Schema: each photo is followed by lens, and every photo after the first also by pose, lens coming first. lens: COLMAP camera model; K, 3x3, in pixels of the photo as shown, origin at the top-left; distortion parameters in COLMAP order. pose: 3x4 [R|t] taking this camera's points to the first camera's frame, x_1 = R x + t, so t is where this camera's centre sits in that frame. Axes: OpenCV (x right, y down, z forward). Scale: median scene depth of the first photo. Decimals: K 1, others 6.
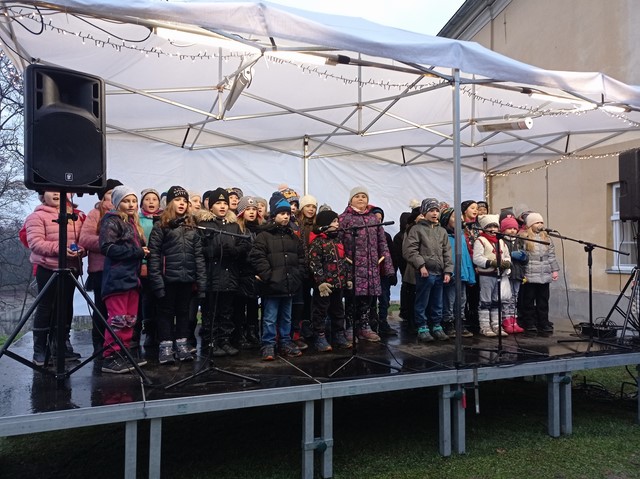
lens RADIAL K [[475.4, 0, 316.0], [0, 475.4, 243.9], [0, 0, 1]] dist [0.051081, -0.038282]
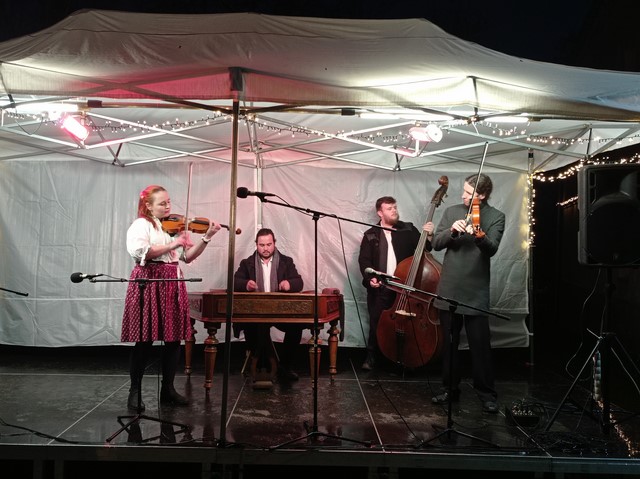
lens RADIAL K [[465.8, 0, 320.3], [0, 465.8, 231.6], [0, 0, 1]] dist [0.021013, 0.001585]
pose [[0.928905, 0.019416, -0.369809, 0.643592], [-0.010901, 0.999625, 0.025101, -0.127813], [0.370157, -0.019286, 0.928769, 0.234460]]
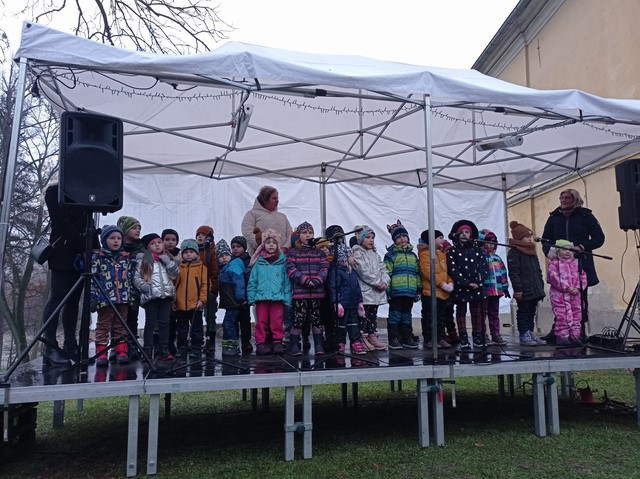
lens RADIAL K [[475.4, 0, 316.0], [0, 475.4, 243.9], [0, 0, 1]] dist [0.051081, -0.038282]
pose [[0.991634, -0.023584, -0.126907, 0.145871], [0.014668, 0.997387, -0.070735, 0.050890], [0.128244, 0.068282, 0.989389, -0.100001]]
